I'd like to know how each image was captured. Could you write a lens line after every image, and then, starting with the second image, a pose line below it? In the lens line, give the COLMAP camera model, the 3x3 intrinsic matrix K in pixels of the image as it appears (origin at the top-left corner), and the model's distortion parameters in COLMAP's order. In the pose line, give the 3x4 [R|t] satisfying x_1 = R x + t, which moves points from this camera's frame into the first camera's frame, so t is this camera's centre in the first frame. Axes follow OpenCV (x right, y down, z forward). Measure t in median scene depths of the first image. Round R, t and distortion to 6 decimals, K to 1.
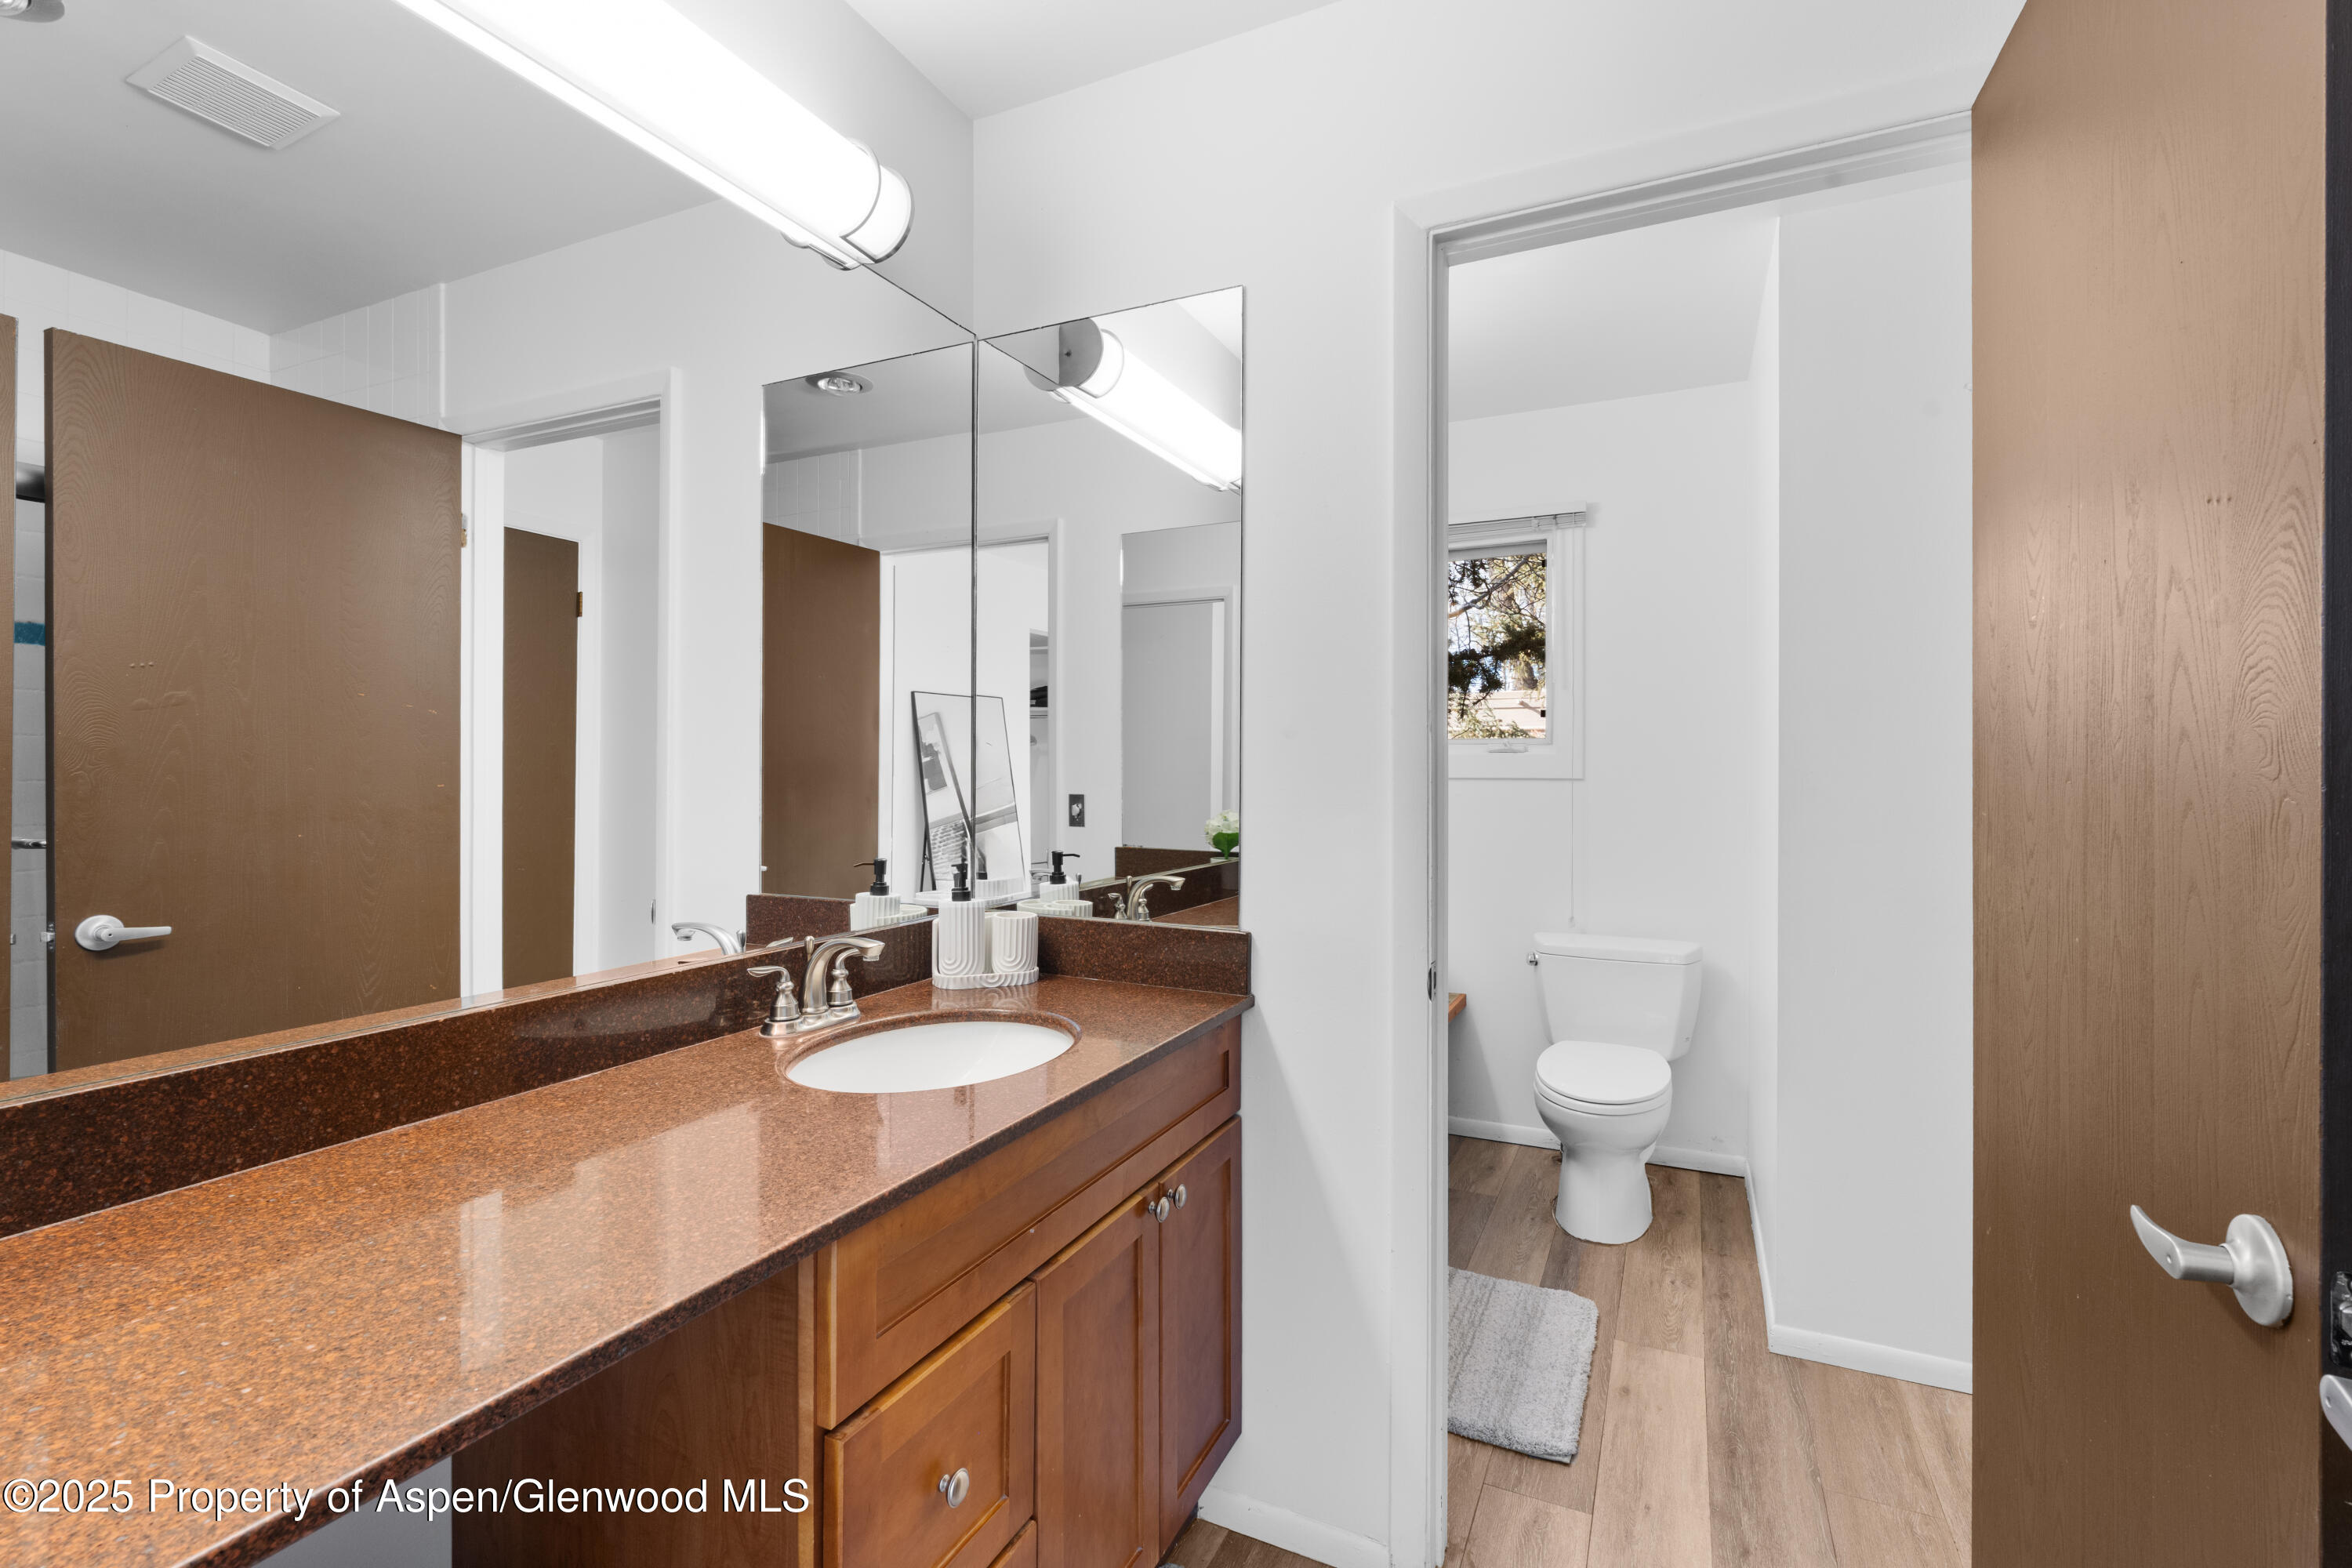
lens RADIAL K [[1040.9, 0, 1167.0], [0, 1040.9, 774.8], [0, 0, 1]] dist [-0.002835, -0.000718]
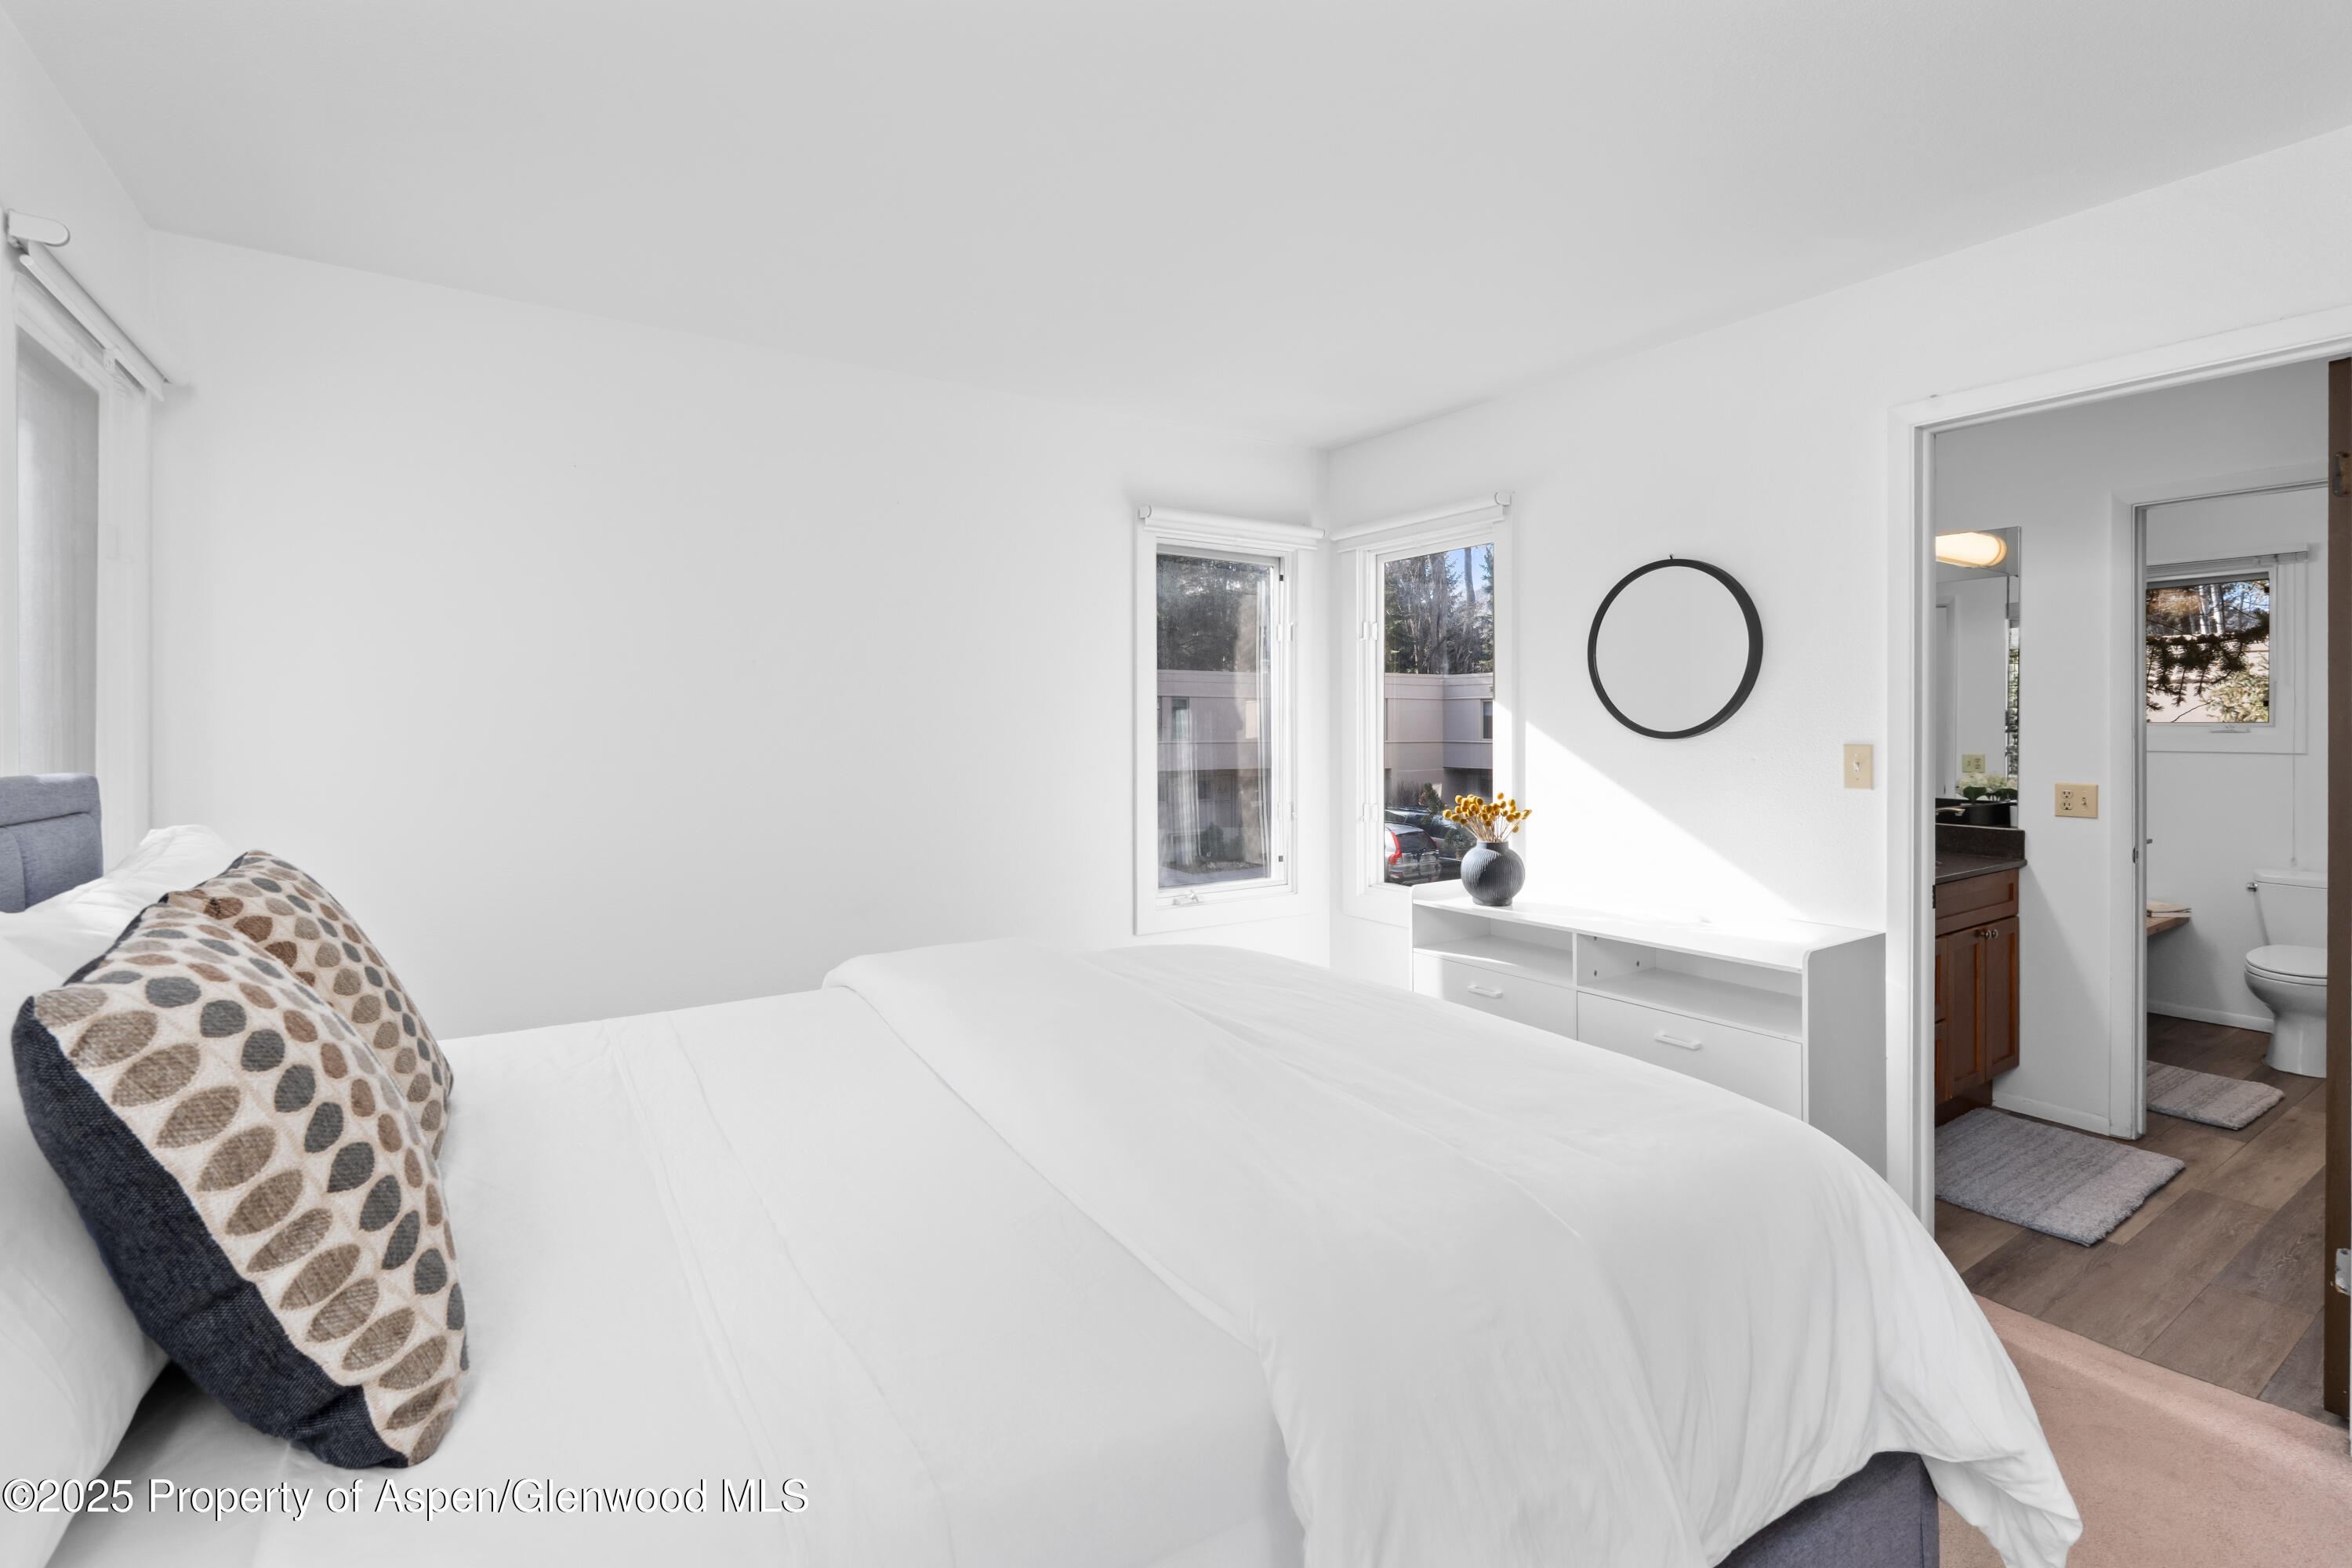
lens RADIAL K [[1040.9, 0, 1185.6], [0, 1040.9, 731.4], [0, 0, 1]] dist [-0.002835, -0.000718]
pose [[0.865367, -0.000933, -0.501138, -0.554286], [0.000848, 1.000000, -0.000398, -0.081842], [0.501138, -0.000080, 0.865367, -2.771727]]
